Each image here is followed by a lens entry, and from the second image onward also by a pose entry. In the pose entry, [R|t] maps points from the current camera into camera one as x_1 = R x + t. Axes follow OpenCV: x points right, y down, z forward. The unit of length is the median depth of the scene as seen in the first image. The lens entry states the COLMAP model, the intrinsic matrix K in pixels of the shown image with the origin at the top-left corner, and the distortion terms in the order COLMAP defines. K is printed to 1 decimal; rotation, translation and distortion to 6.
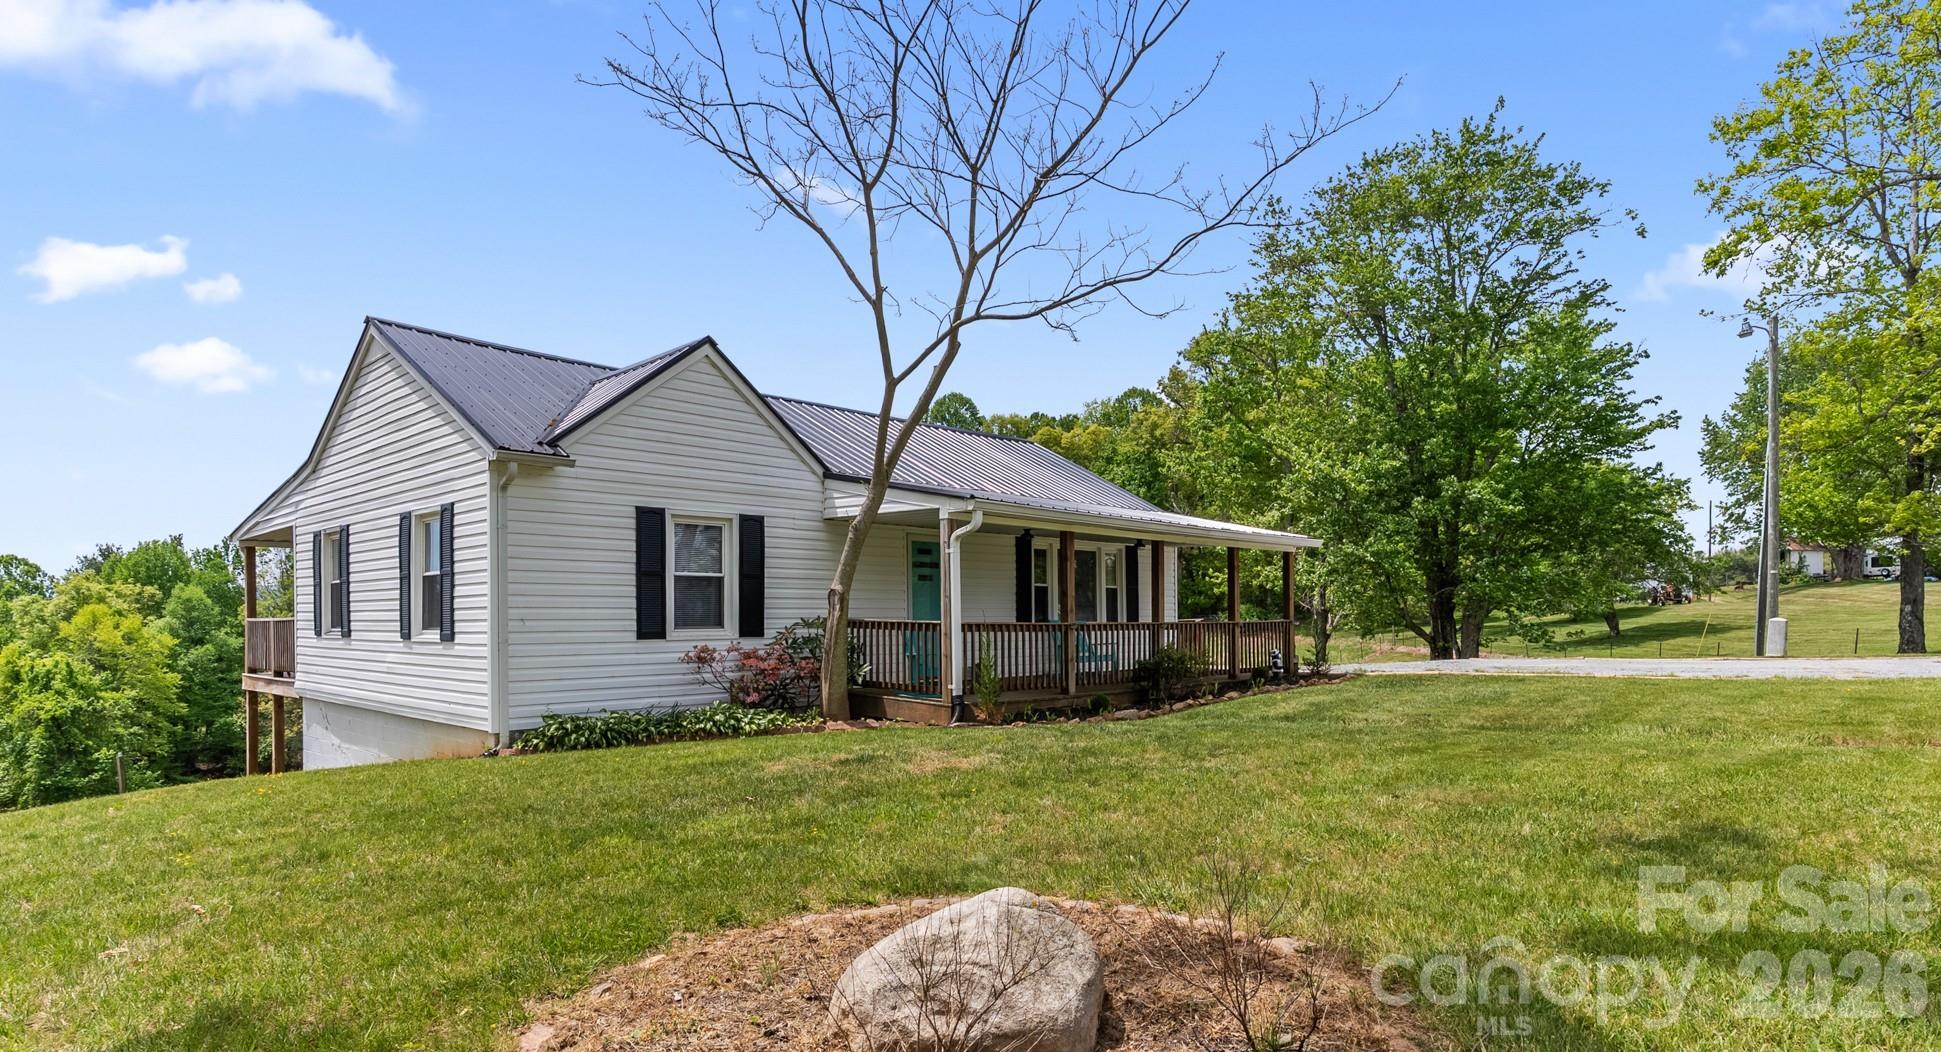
lens RADIAL K [[1012.0, 0, 1027.2], [0, 1012.0, 620.7], [0, 0, 1]] dist [-0.003337, 0.001332]
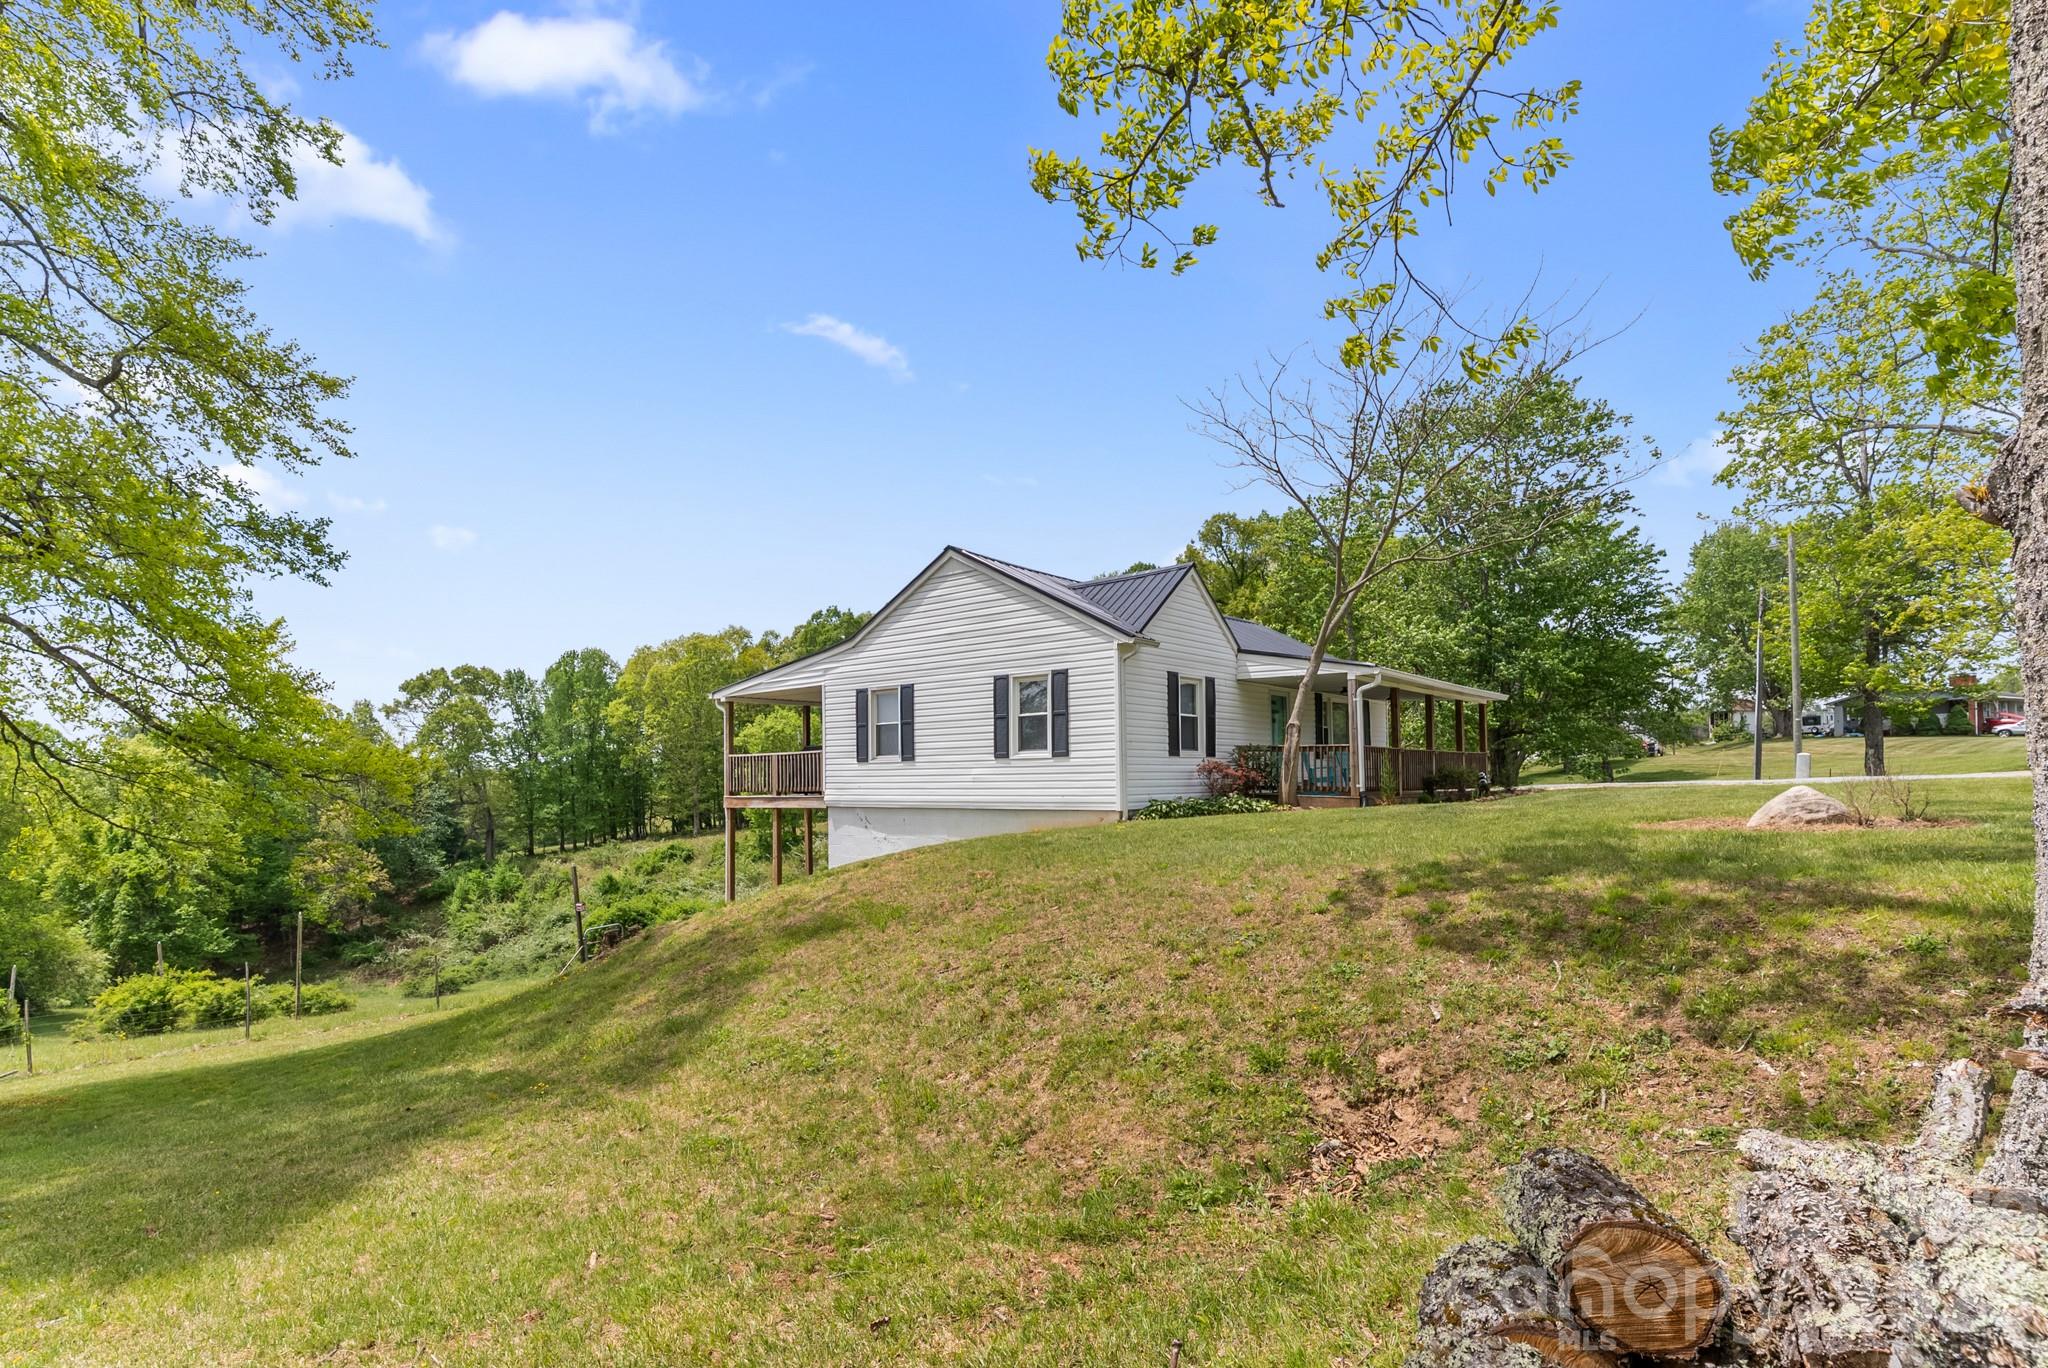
lens RADIAL K [[995.5, 0, 1039.1], [0, 995.5, 765.4], [0, 0, 1]] dist [0.001614, 0.000023]
pose [[0.998198, -0.005509, 0.059746, -0.295820], [0.006694, 0.999784, -0.019653, 0.027135], [-0.059625, 0.020018, 0.998020, -0.231141]]
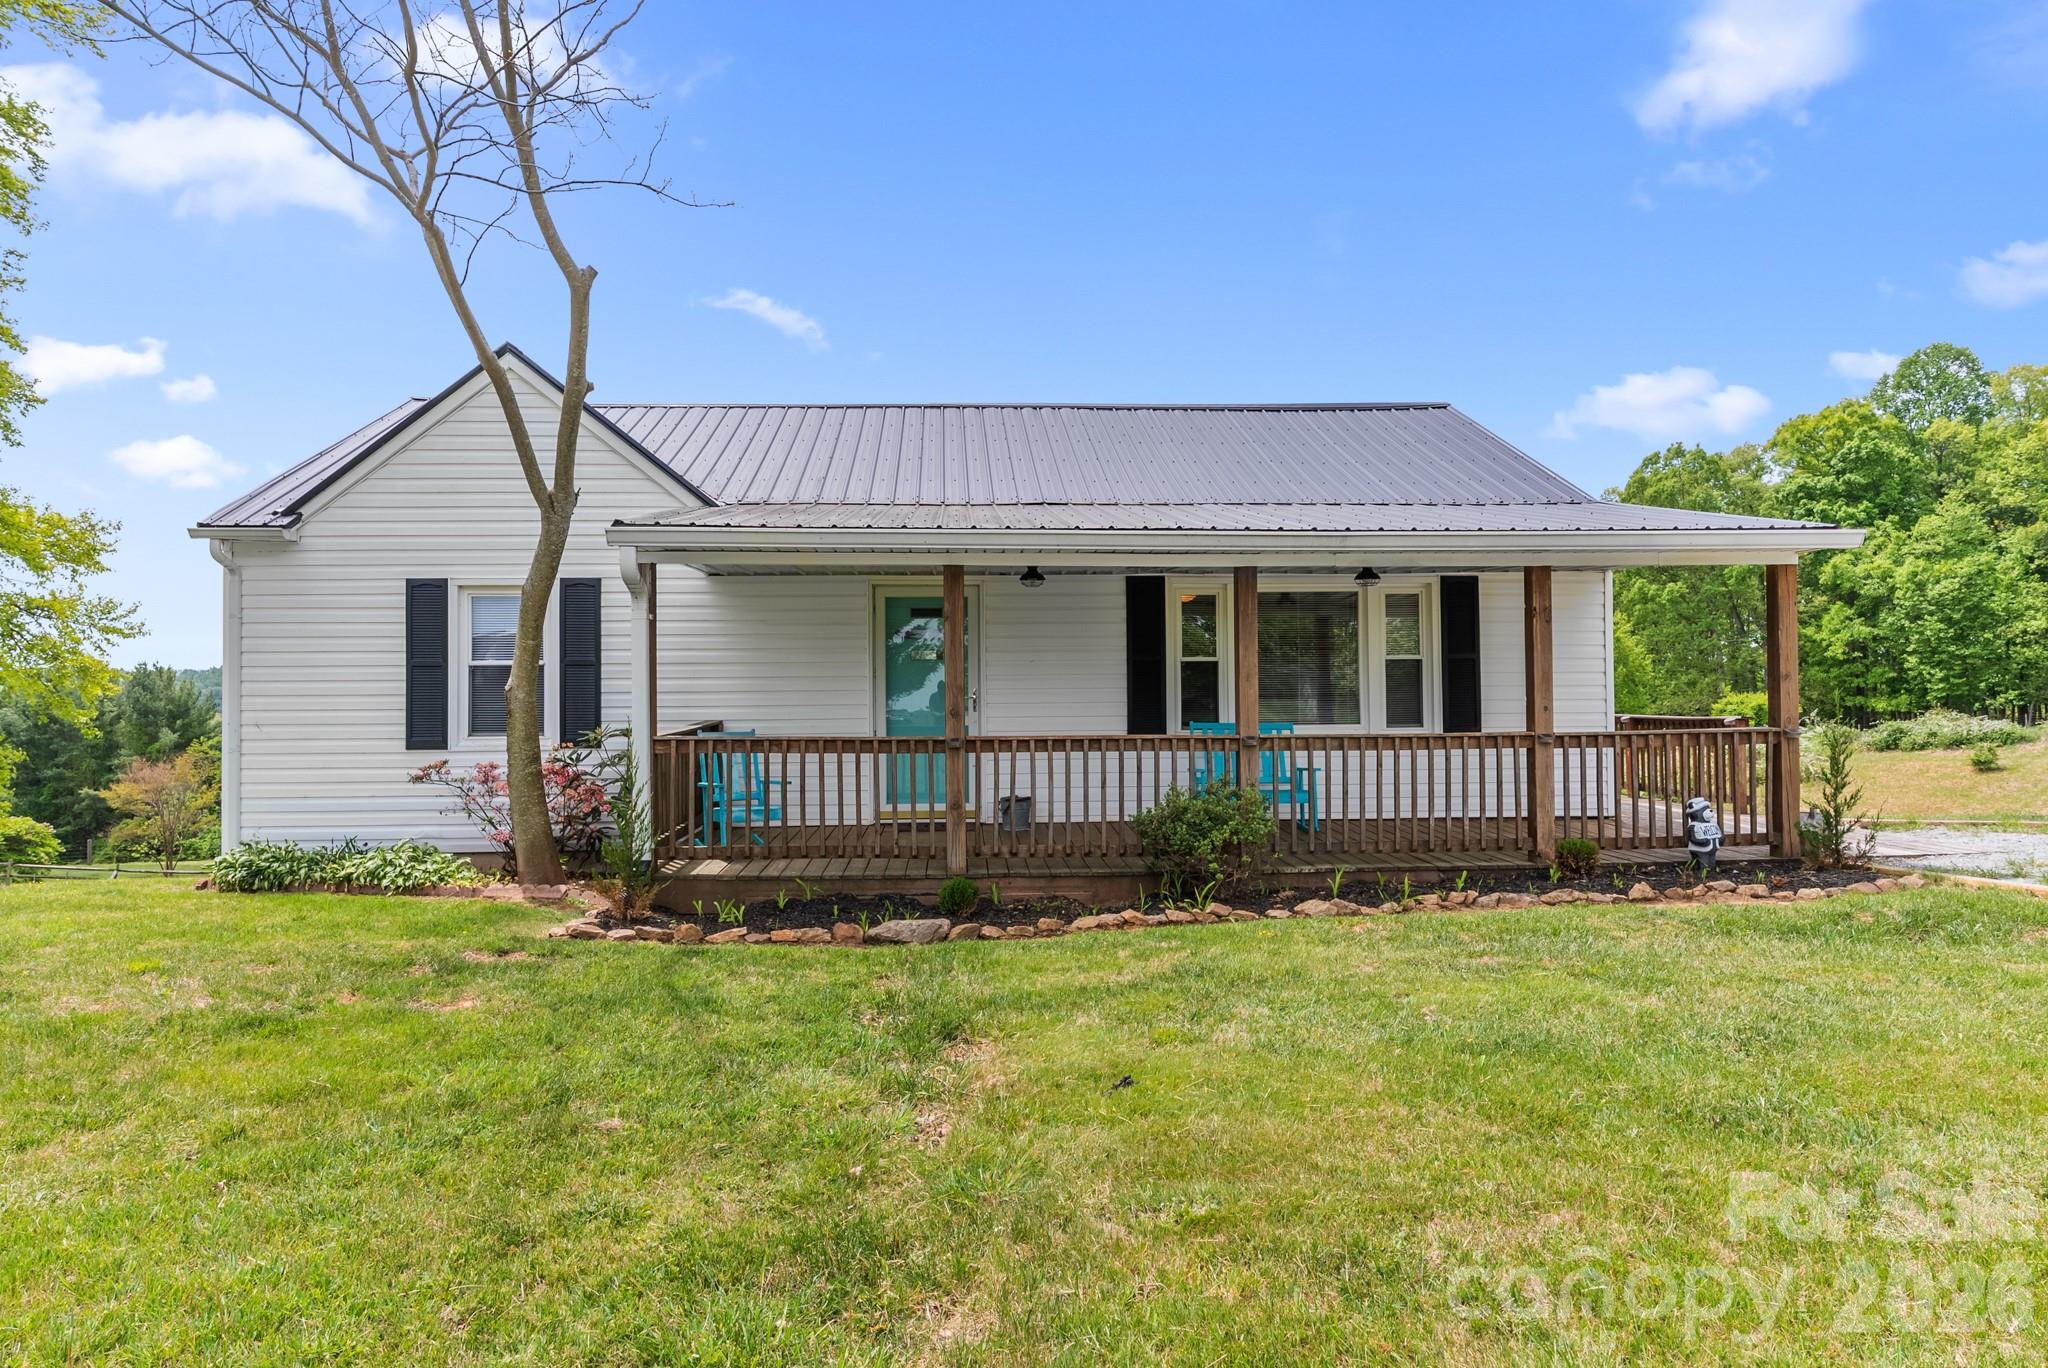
lens RADIAL K [[1205.1, 0, 1079.6], [0, 1205.1, 663.7], [0, 0, 1]] dist [0.024059, 0.009315]
pose [[0.737246, -0.014736, -0.675464, 0.269810], [-0.000948, 0.999739, -0.022845, -0.011813], [0.675624, 0.017483, 0.737039, 0.288248]]
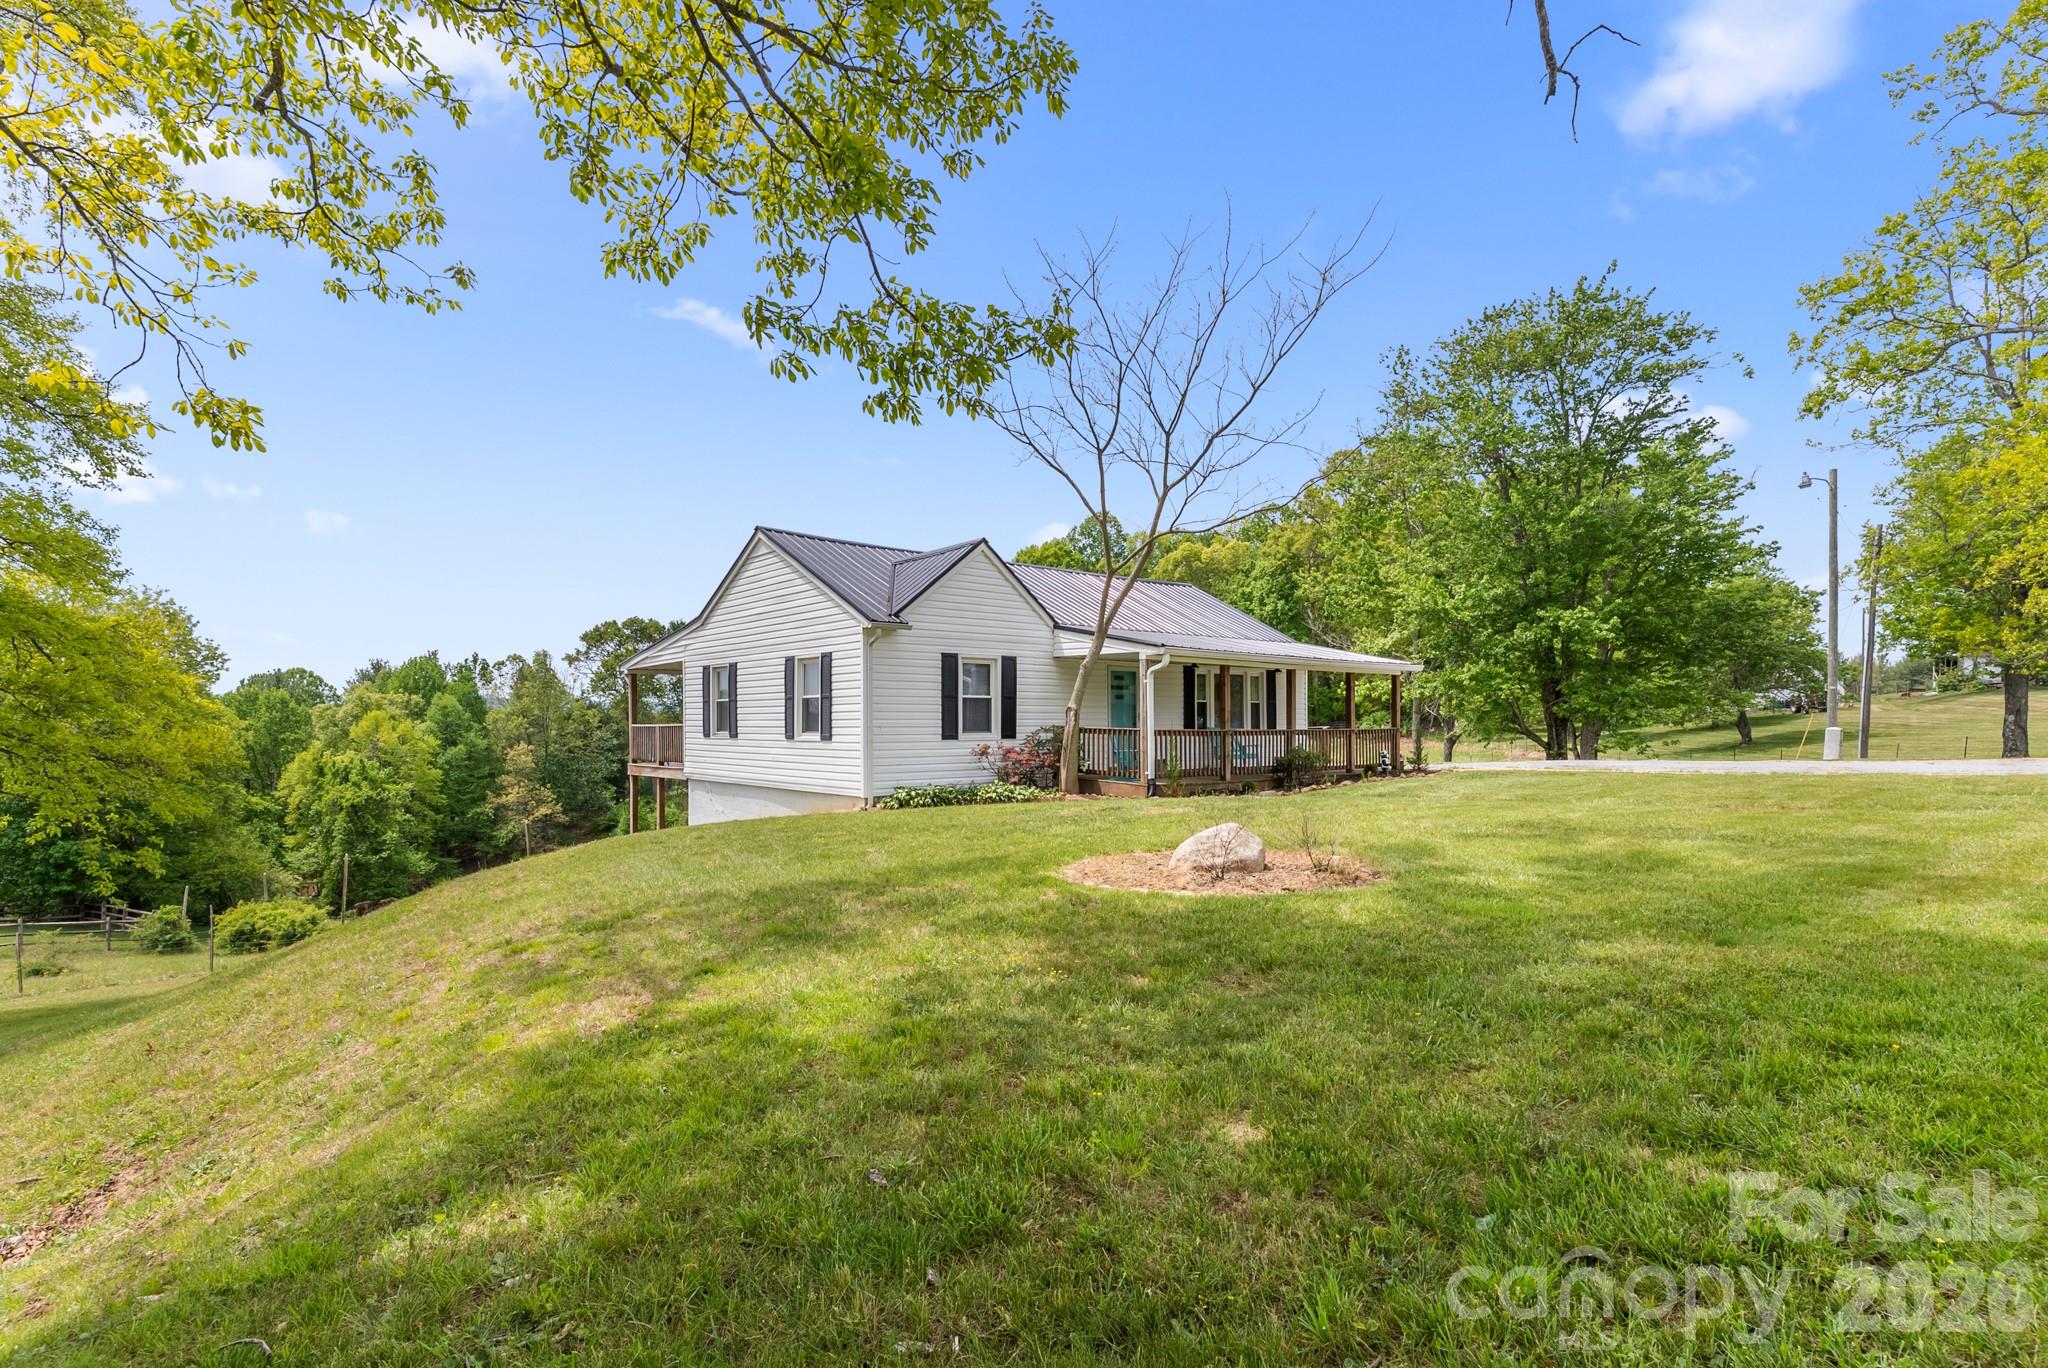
lens RADIAL K [[995.5, 0, 1036.7], [0, 995.5, 724.8], [0, 0, 1]] dist [0.001614, 0.000023]
pose [[0.991960, 0.002782, -0.126524, -0.022765], [-0.002943, 0.999995, -0.001086, -0.001199], [0.126521, 0.001450, 0.991963, -0.208193]]
